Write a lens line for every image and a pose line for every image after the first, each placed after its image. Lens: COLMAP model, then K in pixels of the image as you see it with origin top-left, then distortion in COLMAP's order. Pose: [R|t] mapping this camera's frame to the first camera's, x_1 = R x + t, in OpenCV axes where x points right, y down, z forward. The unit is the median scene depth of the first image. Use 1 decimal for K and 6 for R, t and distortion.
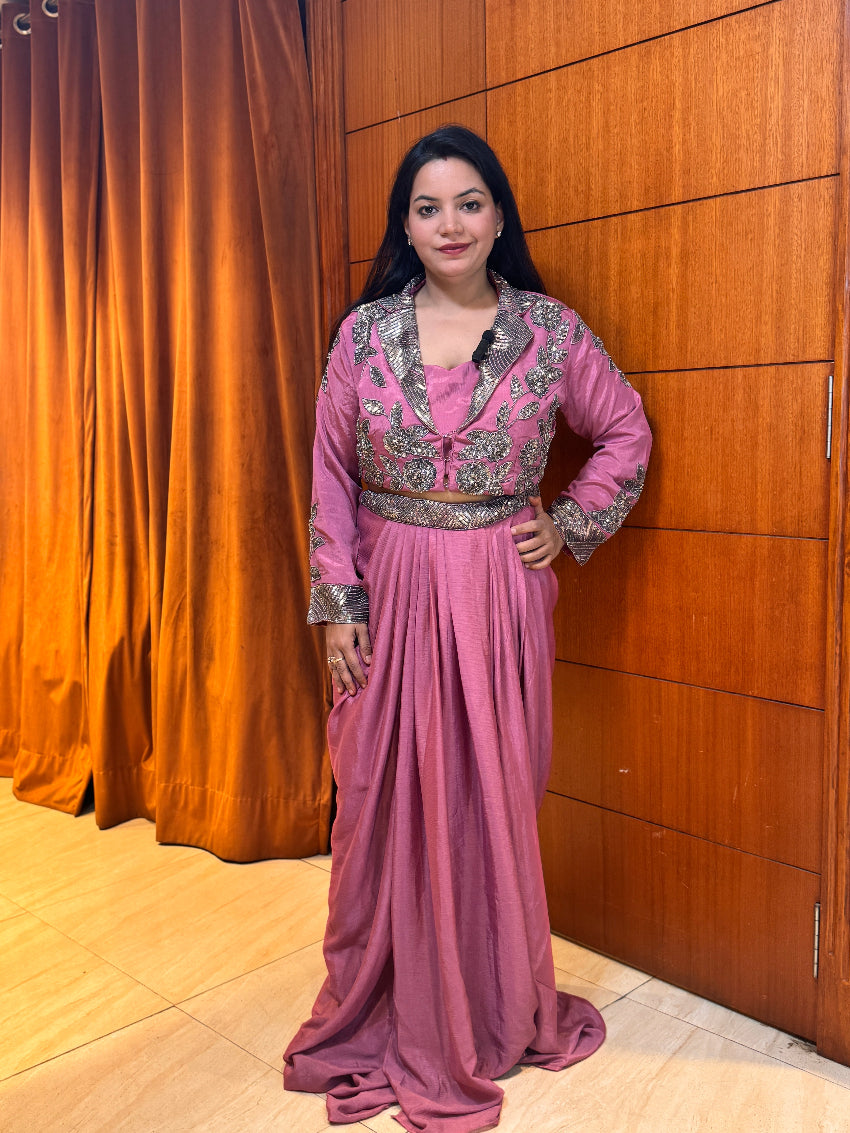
lens RADIAL K [[1129.5, 0, 421.9], [0, 1129.5, 571.6], [0, 0, 1]] dist [0.158810, -0.333919]
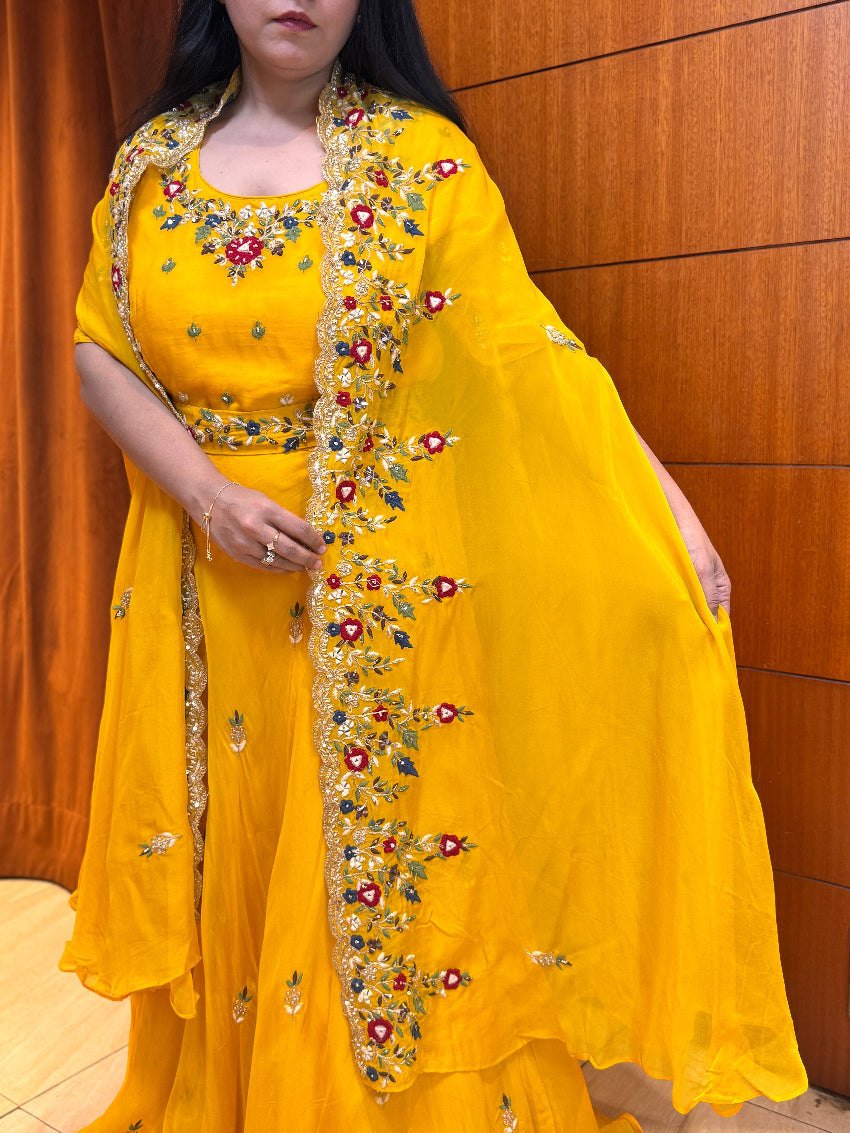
lens RADIAL K [[1138.5, 0, 425.0], [0, 1138.5, 566.5], [0, 0, 1]] dist [0.115091, -0.228758]
pose [[0.990603, -0.018863, 0.135462, -0.039960], [0.017418, 0.999778, 0.011842, 0.017720], [-0.135655, -0.009371, 0.990712, 0.183109]]
